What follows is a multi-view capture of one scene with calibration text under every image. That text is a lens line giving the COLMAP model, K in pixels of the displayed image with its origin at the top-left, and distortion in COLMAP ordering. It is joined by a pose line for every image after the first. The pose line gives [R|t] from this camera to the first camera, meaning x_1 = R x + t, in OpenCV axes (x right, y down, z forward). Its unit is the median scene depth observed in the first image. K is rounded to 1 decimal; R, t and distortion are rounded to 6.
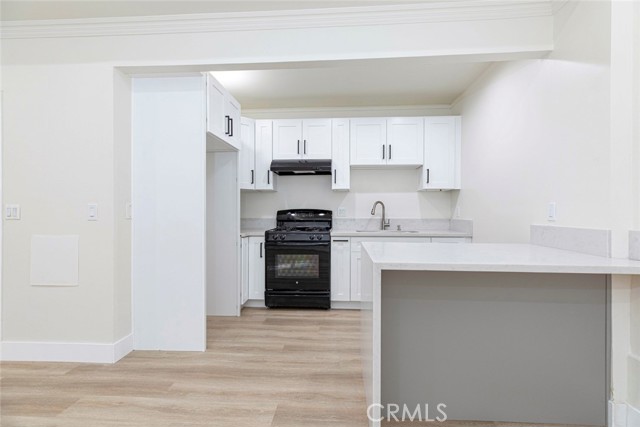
lens RADIAL K [[280.7, 0, 320.0], [0, 280.7, 213.5], [0, 0, 1]] dist [0.001241, 0.000095]
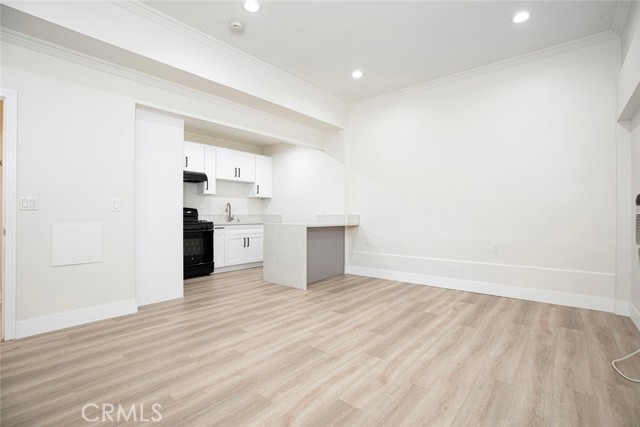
lens RADIAL K [[297.7, 0, 295.6], [0, 297.7, 211.7], [0, 0, 1]] dist [-0.016308, 0.000312]
pose [[0.654072, 0.009398, 0.756374, -0.838192], [0.005073, 0.999846, -0.016810, 0.034670], [-0.756415, 0.014832, 0.653924, -0.361672]]
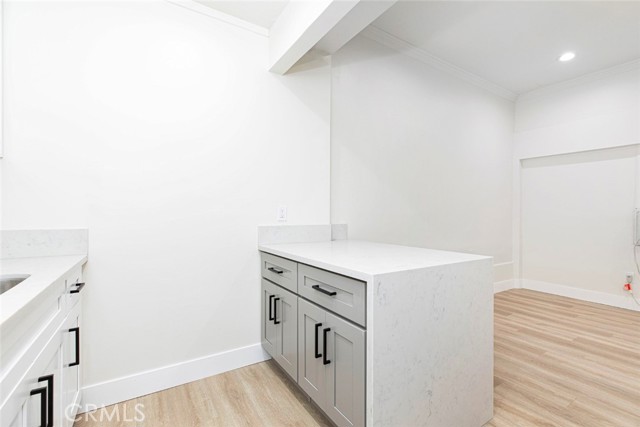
lens RADIAL K [[300.6, 0, 327.9], [0, 300.6, 214.0], [0, 0, 1]] dist [-0.001694, -0.000616]
pose [[-0.597379, -0.005387, 0.801941, -0.142719], [0.001720, 0.999967, 0.007999, -0.006032], [-0.801957, 0.006158, -0.597350, 0.888004]]
